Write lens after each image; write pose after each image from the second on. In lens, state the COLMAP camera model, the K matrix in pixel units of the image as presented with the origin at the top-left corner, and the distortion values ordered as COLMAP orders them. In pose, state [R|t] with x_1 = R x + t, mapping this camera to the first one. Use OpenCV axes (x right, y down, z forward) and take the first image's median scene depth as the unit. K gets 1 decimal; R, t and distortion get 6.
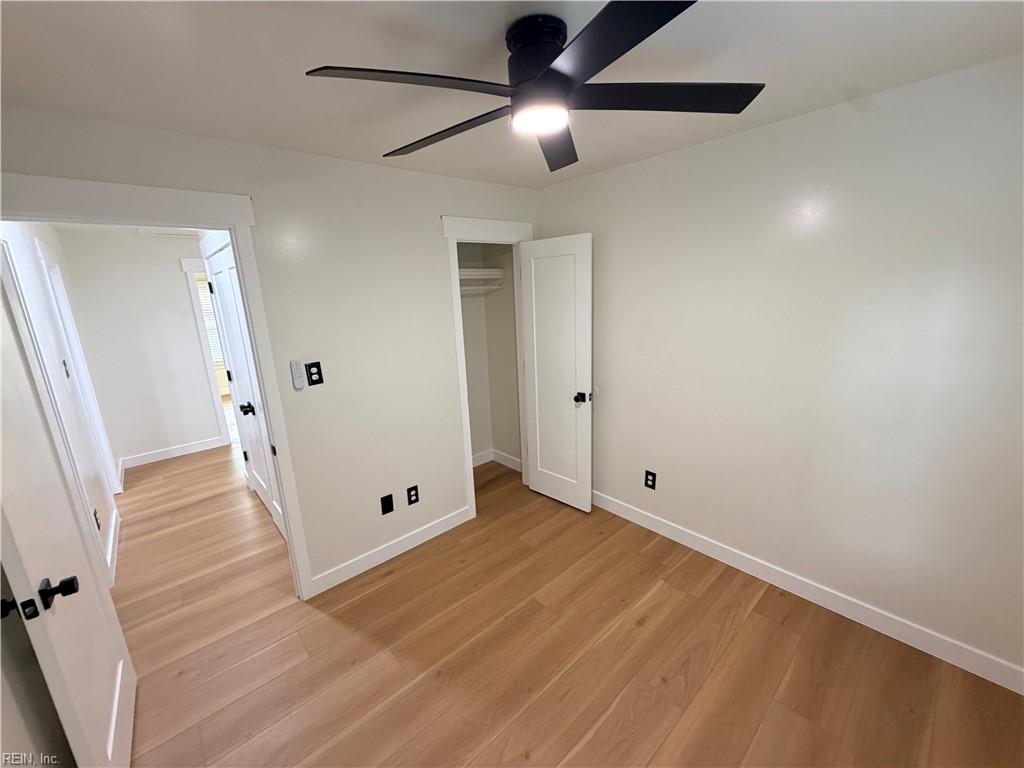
lens RADIAL K [[409.8, 0, 512.0], [0, 409.8, 384.0], [0, 0, 1]] dist [-0.001337, -0.000257]
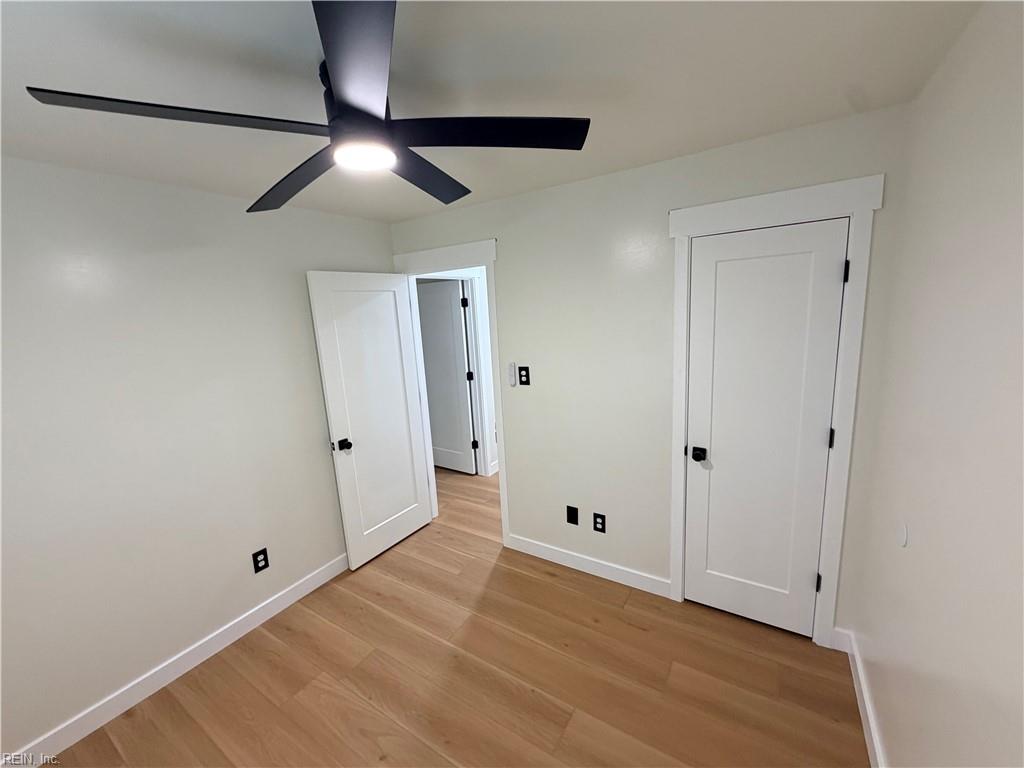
lens RADIAL K [[409.8, 0, 512.0], [0, 409.8, 384.0], [0, 0, 1]] dist [-0.001337, -0.000257]
pose [[0.267553, 0.203333, -0.941844, 0.660562], [-0.176897, 0.971232, 0.159426, -0.191035], [0.947166, 0.123955, 0.295825, 0.623661]]
